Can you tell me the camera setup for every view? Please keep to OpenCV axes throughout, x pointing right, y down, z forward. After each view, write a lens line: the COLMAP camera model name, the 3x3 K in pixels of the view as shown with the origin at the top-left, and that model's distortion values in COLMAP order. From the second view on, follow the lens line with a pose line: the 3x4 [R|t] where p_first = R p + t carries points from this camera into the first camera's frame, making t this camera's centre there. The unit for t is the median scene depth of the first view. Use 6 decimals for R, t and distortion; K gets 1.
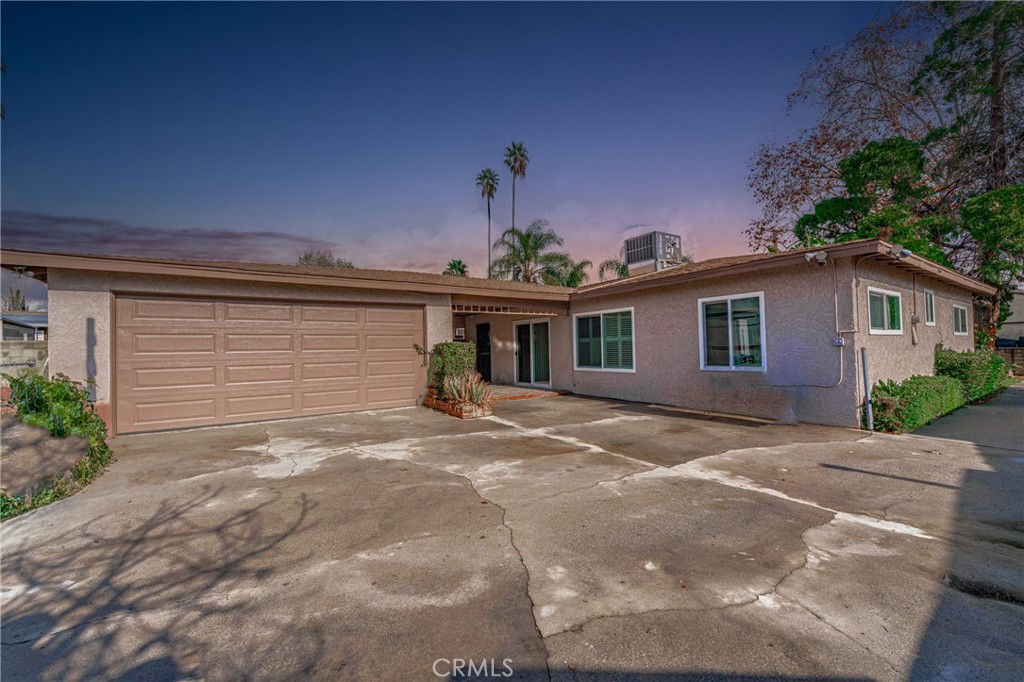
lens RADIAL K [[405.0, 0, 517.3], [0, 405.0, 337.8], [0, 0, 1]] dist [-0.001391, -0.000354]
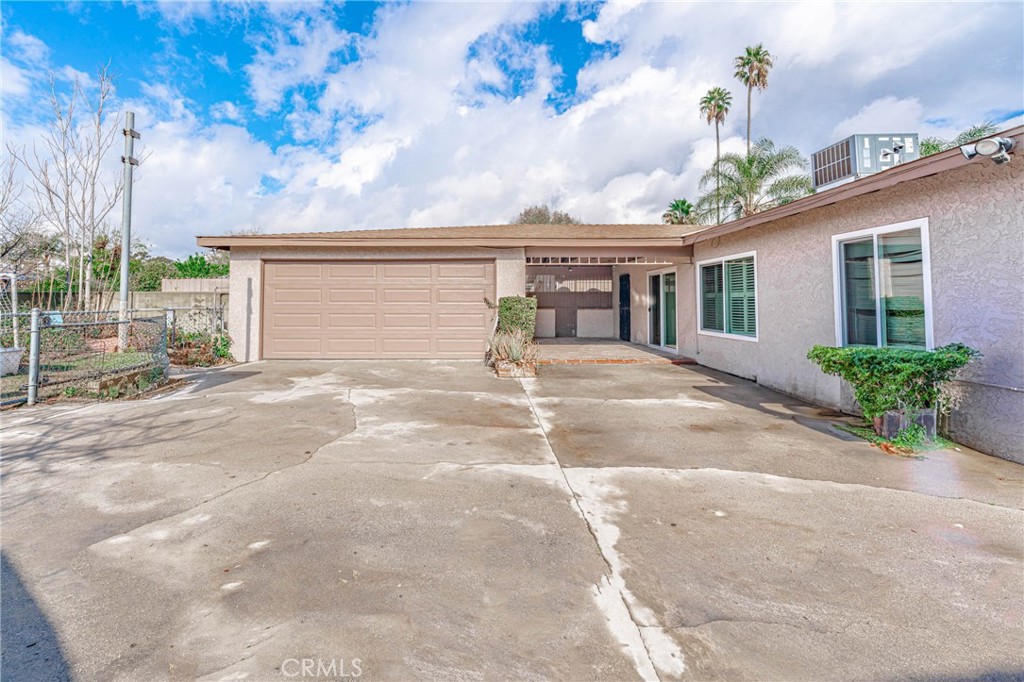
lens RADIAL K [[432.5, 0, 513.2], [0, 432.5, 276.6], [0, 0, 1]] dist [0.000519, 0.000197]
pose [[0.832957, -0.011181, -0.553225, 0.371255], [-0.002335, 0.999716, -0.023721, -0.011158], [0.553333, 0.021050, 0.832694, 0.125450]]
